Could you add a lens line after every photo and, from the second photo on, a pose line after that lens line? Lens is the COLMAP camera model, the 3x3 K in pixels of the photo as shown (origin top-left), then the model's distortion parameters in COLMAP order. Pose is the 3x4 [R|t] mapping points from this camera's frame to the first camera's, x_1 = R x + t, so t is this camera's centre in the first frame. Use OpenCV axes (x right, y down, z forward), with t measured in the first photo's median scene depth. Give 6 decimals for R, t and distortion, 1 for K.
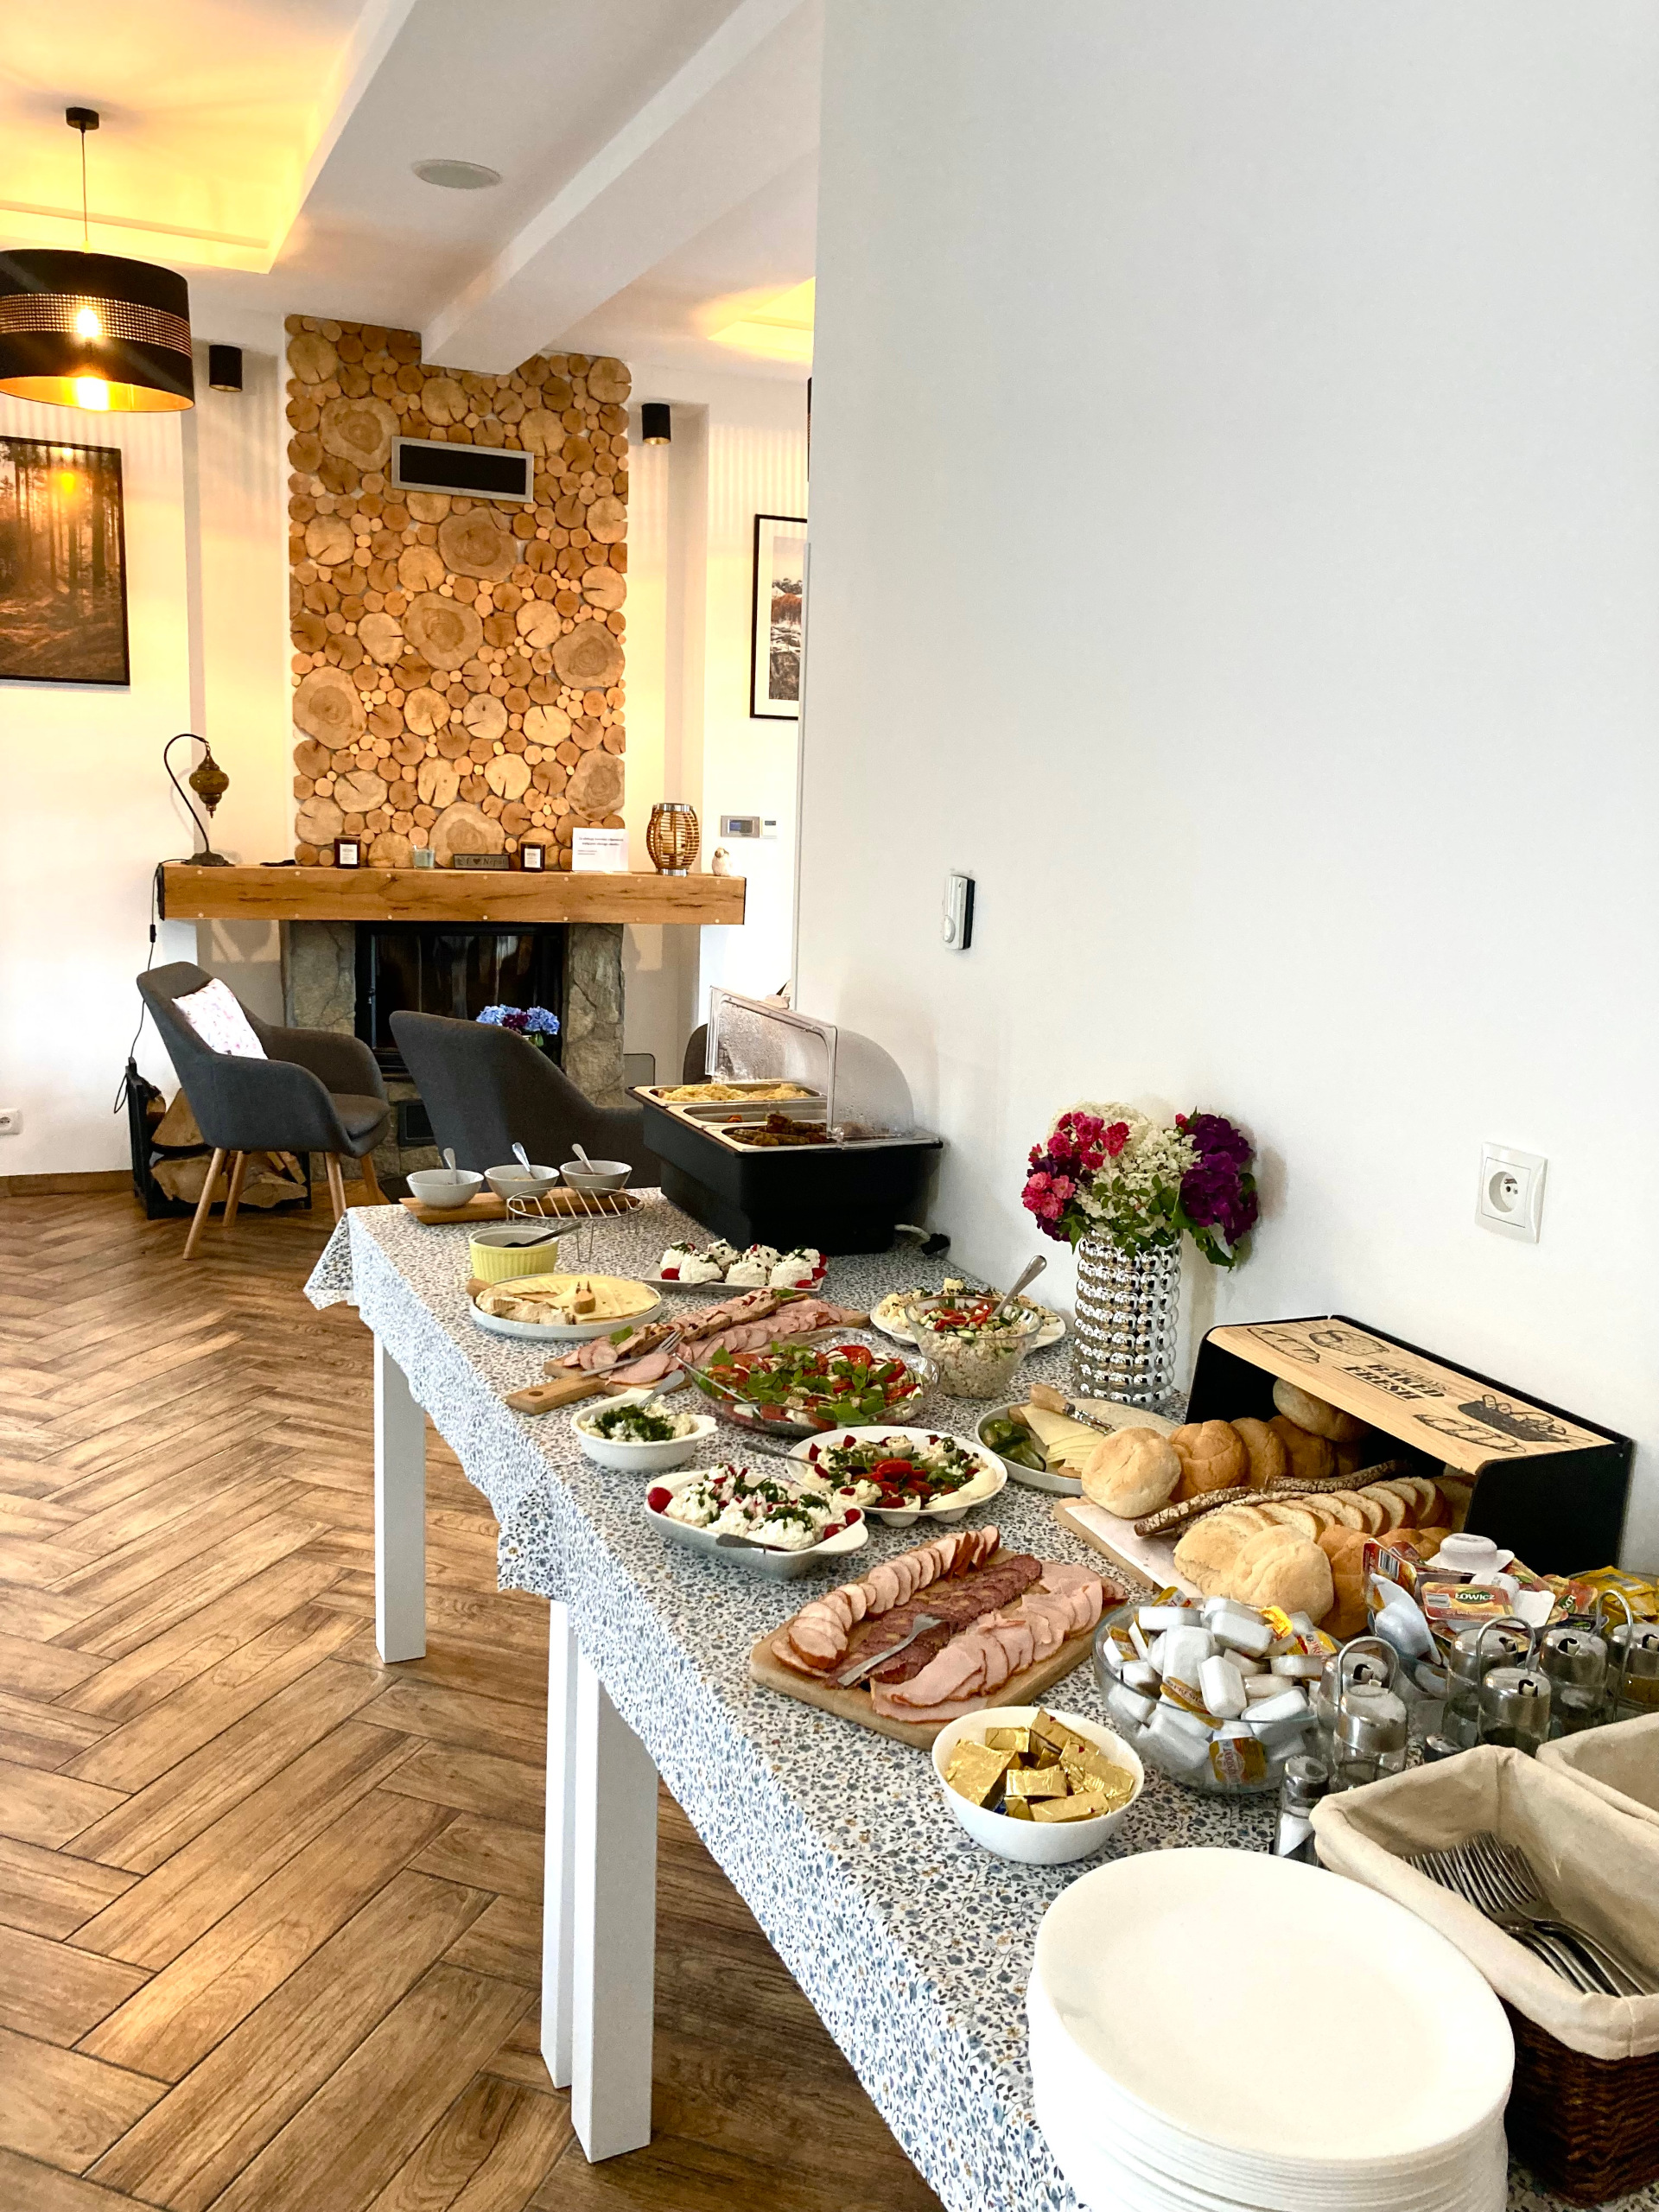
lens RADIAL K [[1974.8, 0, 826.8], [0, 1974.8, 1108.6], [0, 0, 1]] dist [-0.022613, -0.009868]
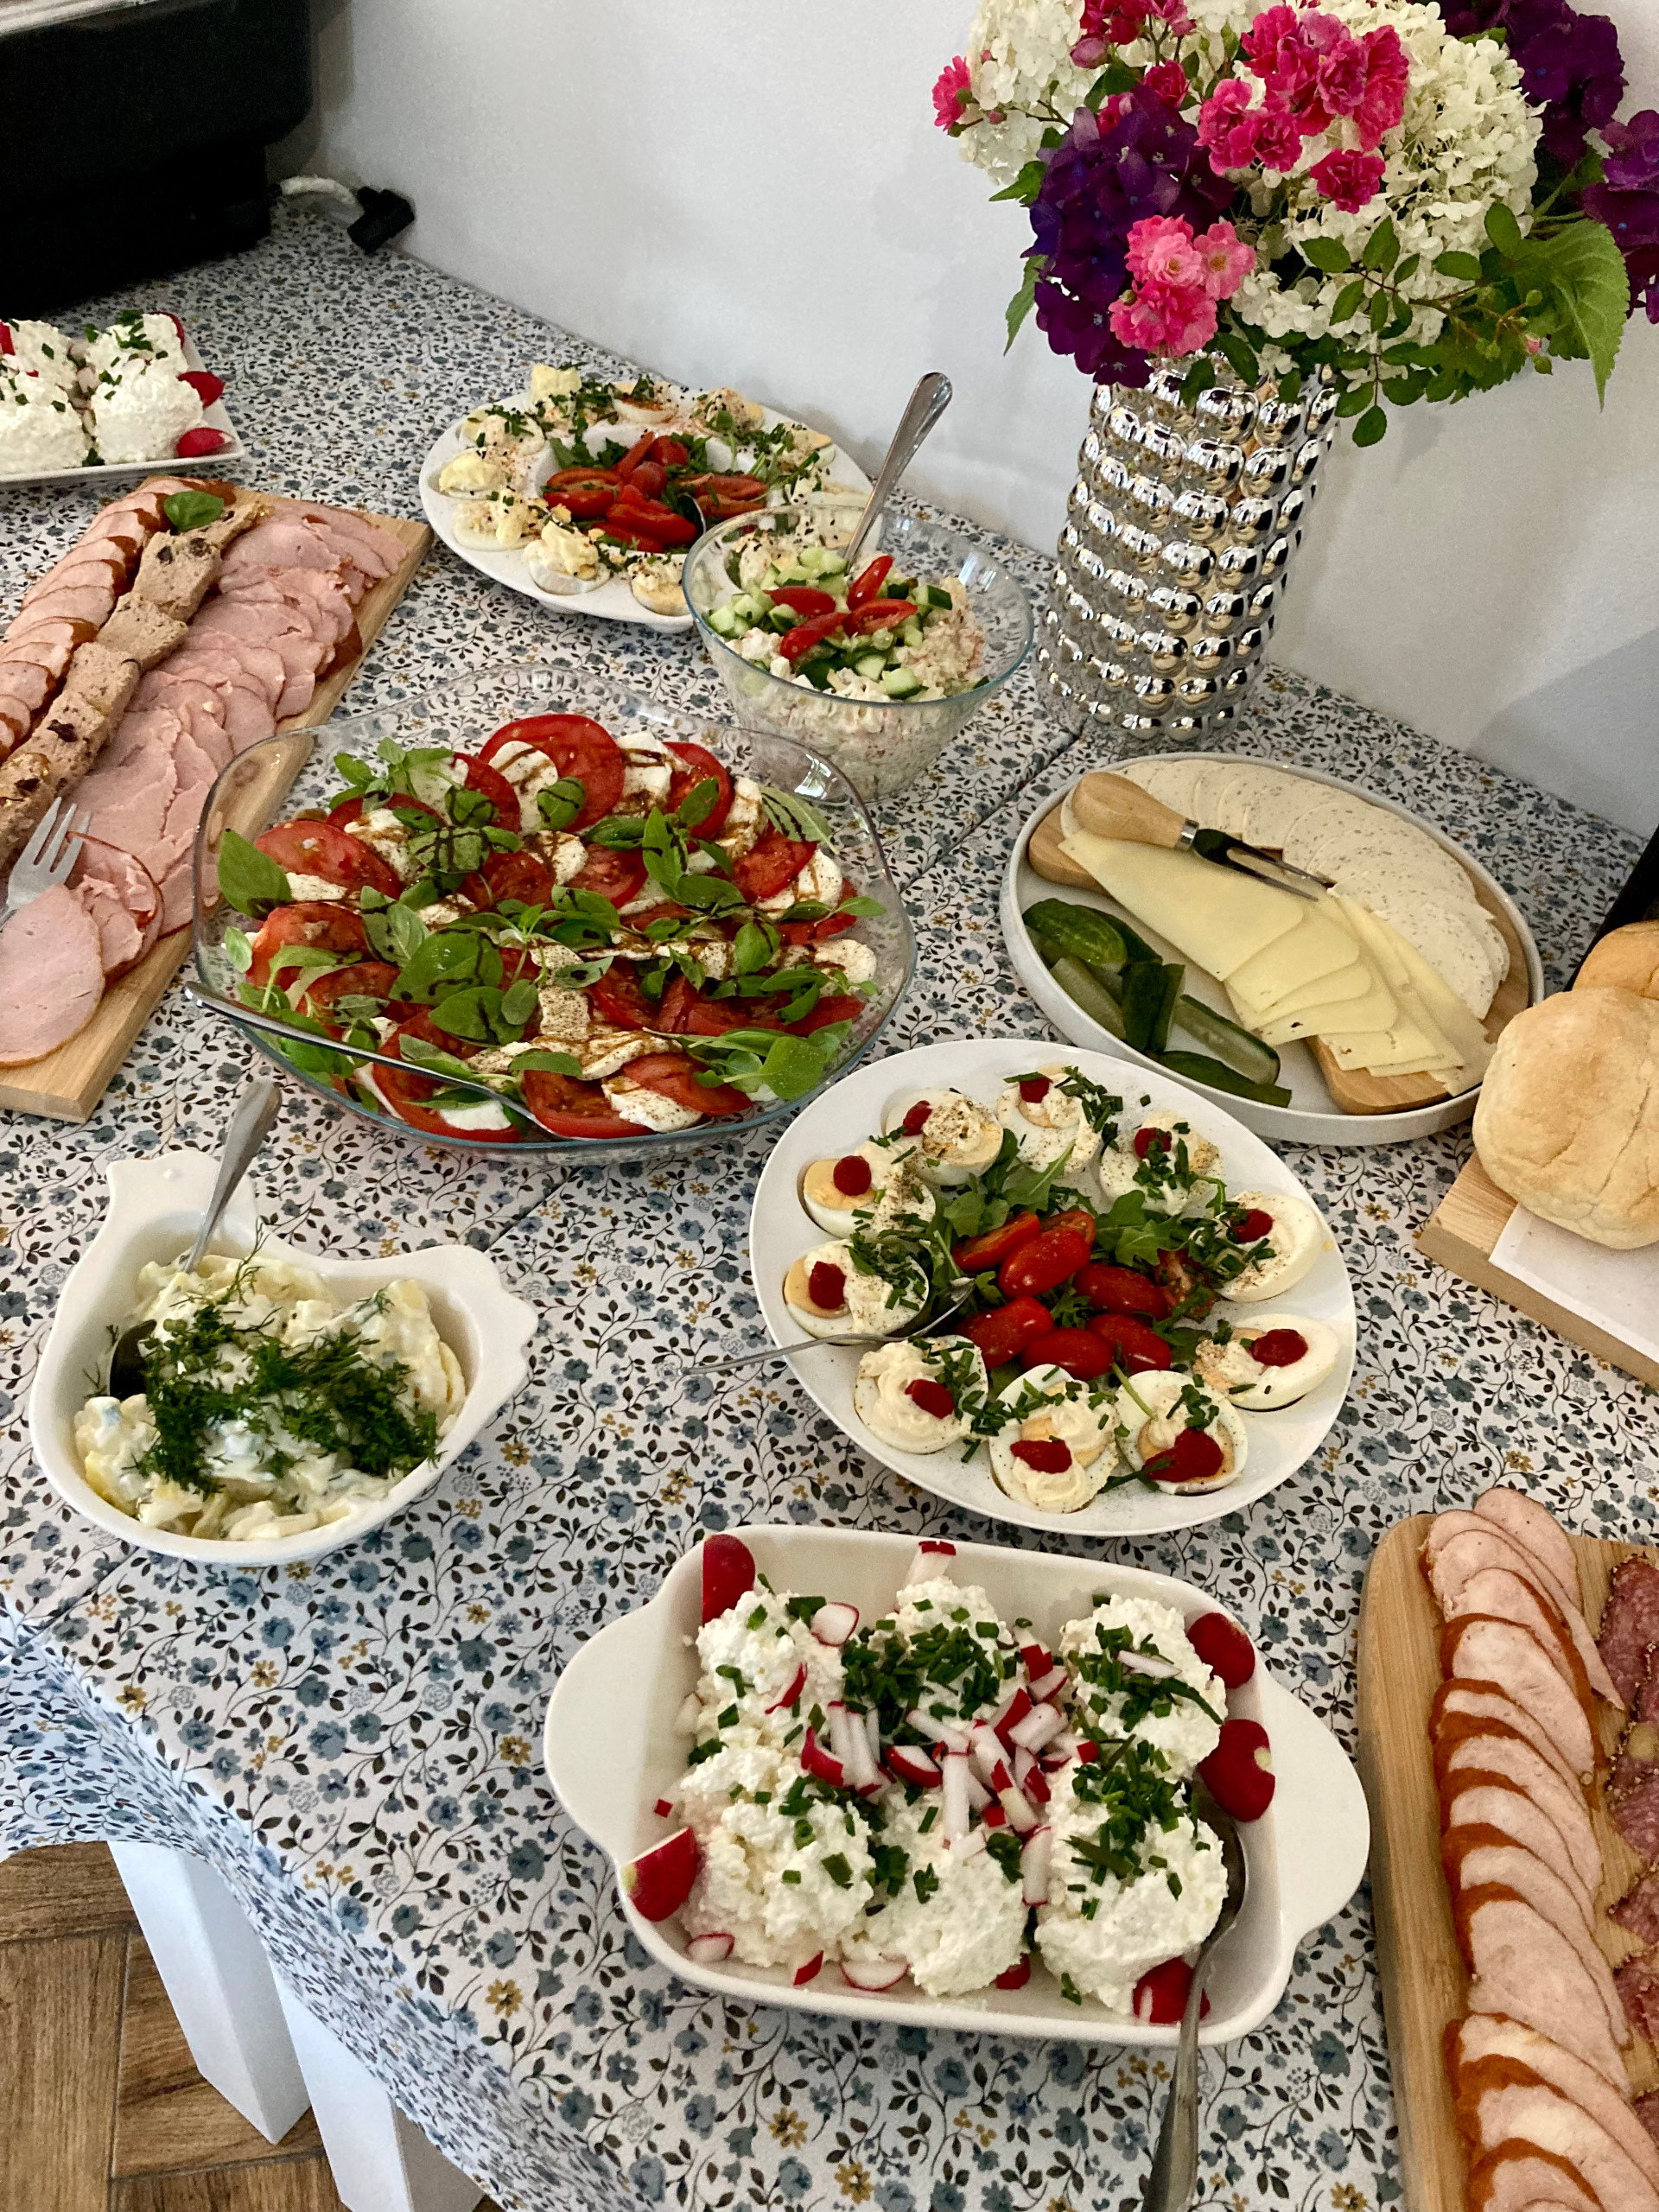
lens RADIAL K [[1974.8, 0, 834.0], [0, 1974.8, 1096.7], [0, 0, 1]] dist [-0.022613, -0.009868]
pose [[0.847035, -0.309860, 0.431878, -0.123723], [-0.021599, 0.791773, 0.610434, -0.049747], [-0.531098, -0.526387, 0.663967, 0.697567]]
